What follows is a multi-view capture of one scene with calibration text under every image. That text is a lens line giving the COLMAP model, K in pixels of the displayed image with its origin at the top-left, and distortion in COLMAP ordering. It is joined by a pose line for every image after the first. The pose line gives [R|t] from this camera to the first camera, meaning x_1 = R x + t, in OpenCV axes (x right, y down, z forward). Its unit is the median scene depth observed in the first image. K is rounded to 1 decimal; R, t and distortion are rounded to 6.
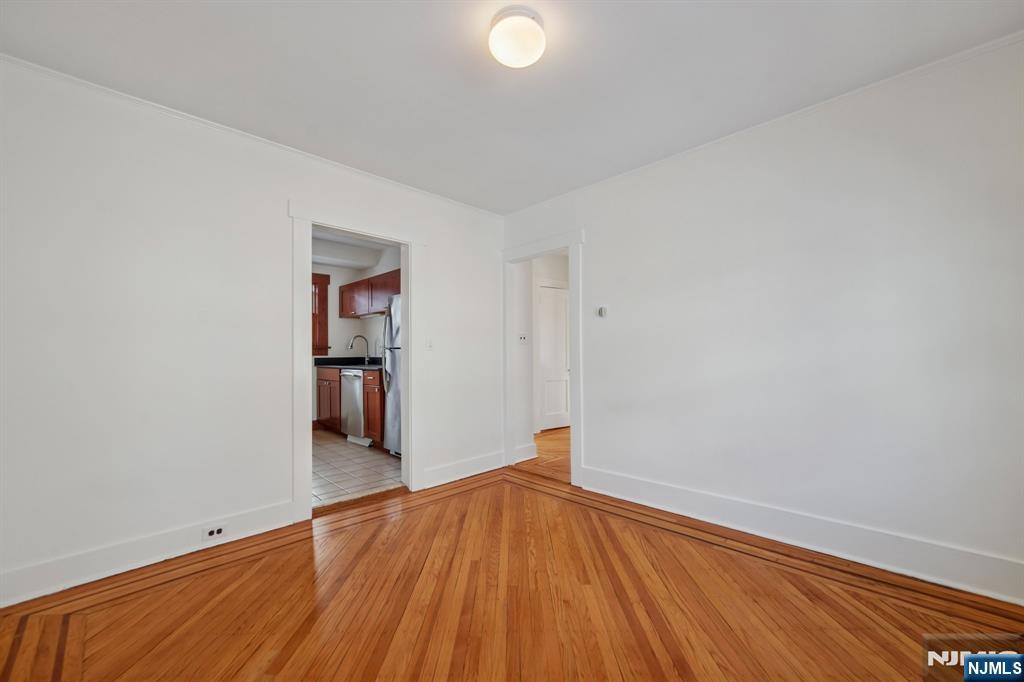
lens RADIAL K [[410.8, 0, 511.9], [0, 410.8, 341.8], [0, 0, 1]] dist [0.000015, 0.000339]
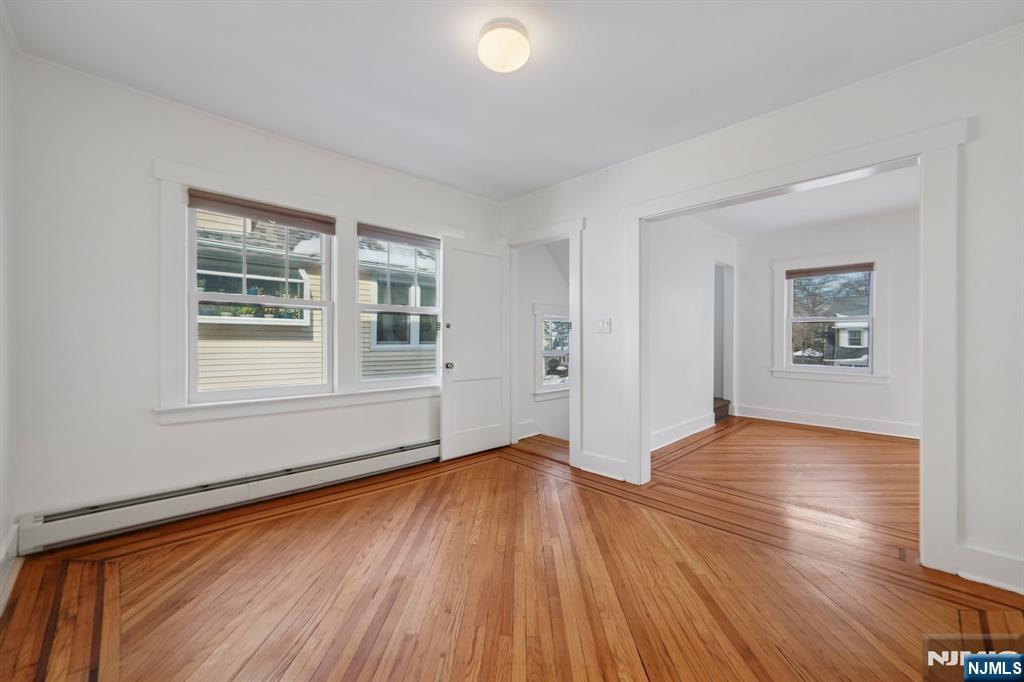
lens RADIAL K [[410.8, 0, 511.9], [0, 410.8, 341.8], [0, 0, 1]] dist [0.000015, 0.000339]
pose [[-0.999890, 0.005987, 0.013602, -0.018462], [0.005677, 0.999725, -0.022762, 0.047348], [-0.013735, -0.022682, -0.999648, 1.467687]]
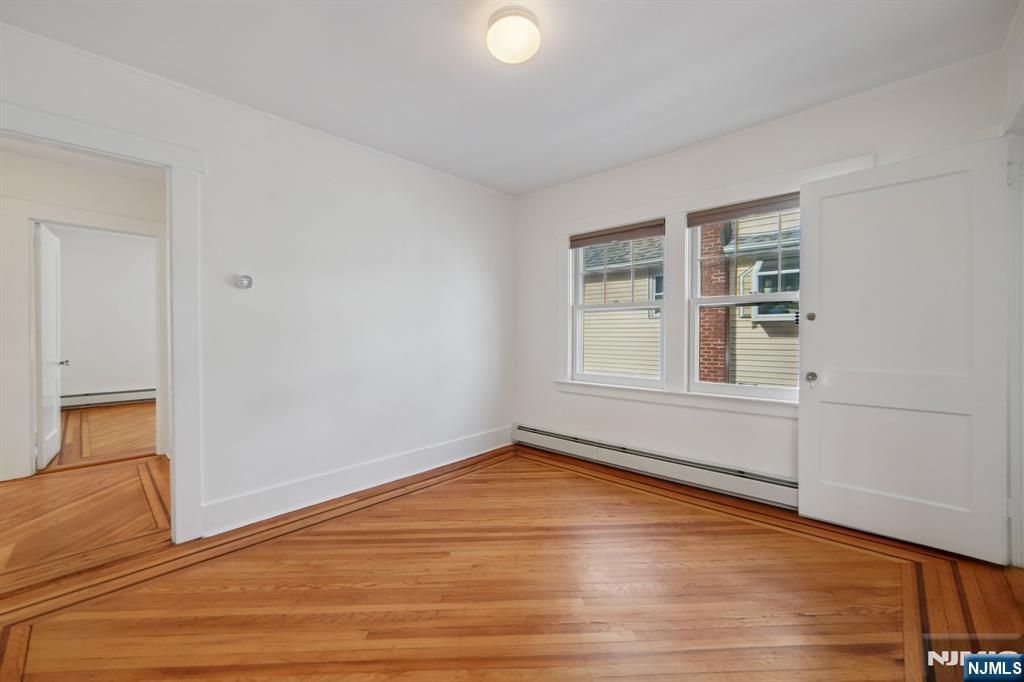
lens RADIAL K [[410.8, 0, 511.9], [0, 410.8, 341.8], [0, 0, 1]] dist [0.000015, 0.000339]
pose [[-0.040797, -0.005020, 0.999155, -0.726394], [-0.024483, 0.999692, 0.004023, 0.028258], [-0.998867, -0.024298, -0.040907, 0.737054]]
